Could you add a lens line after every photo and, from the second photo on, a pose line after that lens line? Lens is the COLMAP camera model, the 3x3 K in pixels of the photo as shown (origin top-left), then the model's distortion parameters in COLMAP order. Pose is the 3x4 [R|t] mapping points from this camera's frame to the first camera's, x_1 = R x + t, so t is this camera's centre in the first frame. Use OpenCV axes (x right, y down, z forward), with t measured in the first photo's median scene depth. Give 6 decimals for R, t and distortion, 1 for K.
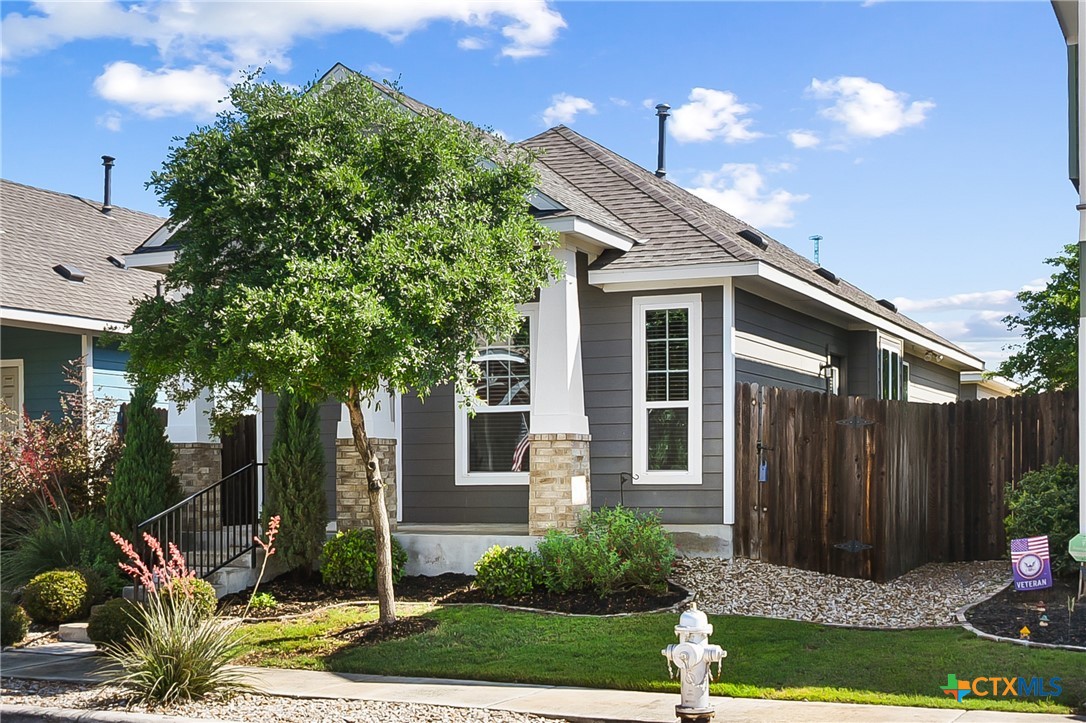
lens RADIAL K [[1498.1, 0, 543.0], [0, 1498.1, 361.5], [0, 0, 1]] dist [0.008414, 0.014390]
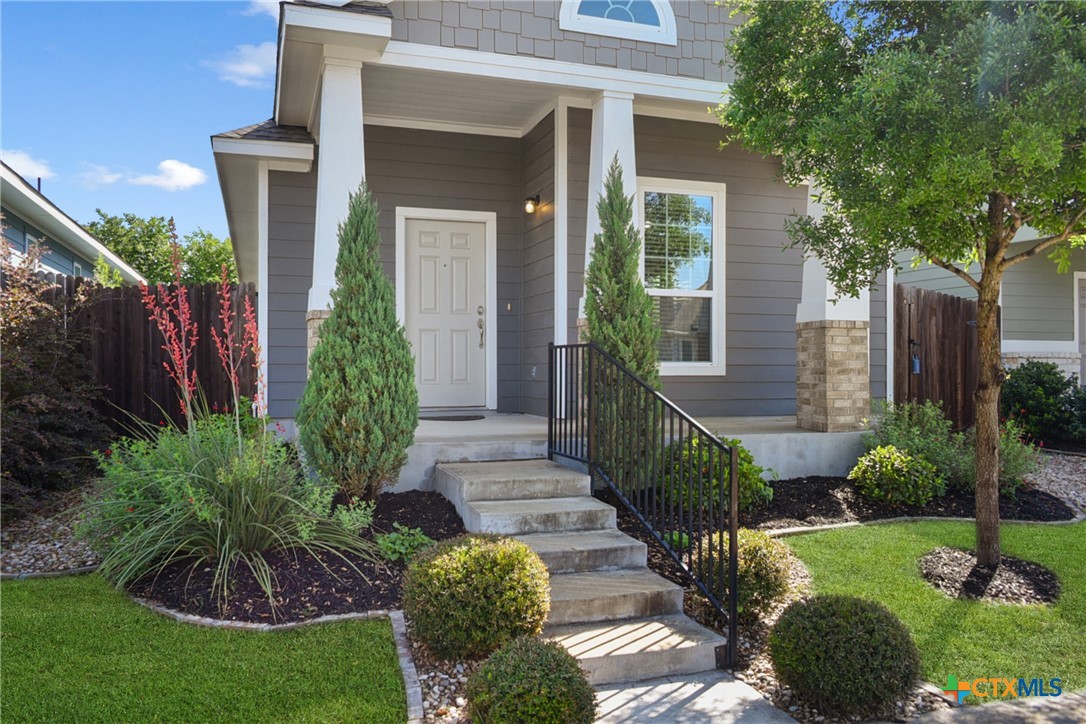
lens RADIAL K [[840.1, 0, 541.1], [0, 840.1, 327.3], [0, 0, 1]] dist [-0.002373, -0.003935]
pose [[0.730062, 0.042138, 0.682080, -0.480681], [-0.059645, 0.998217, 0.002172, 0.061772], [-0.680773, -0.042268, 0.731274, 0.743983]]
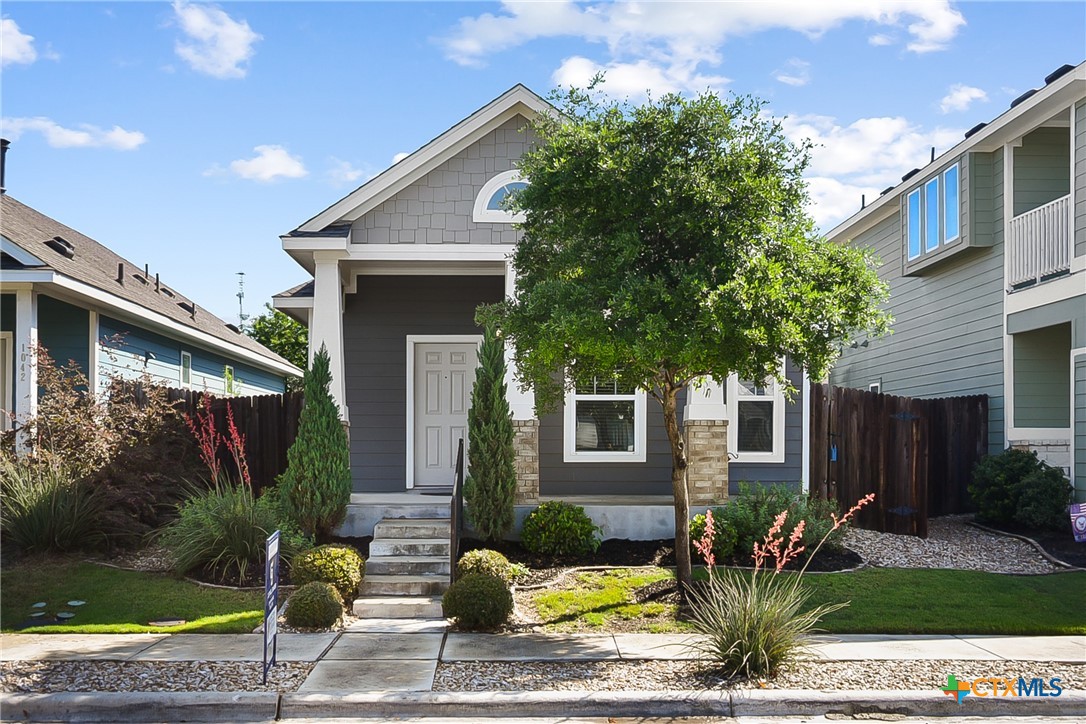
lens RADIAL K [[1114.4, 0, 543.0], [0, 1114.4, 362.0], [0, 0, 1]] dist [-0.001190, 0.000622]
pose [[0.896081, 0.044556, 0.441649, -0.502515], [-0.042345, 0.998992, -0.014870, 0.020627], [-0.441867, -0.005377, 0.897065, 0.260226]]
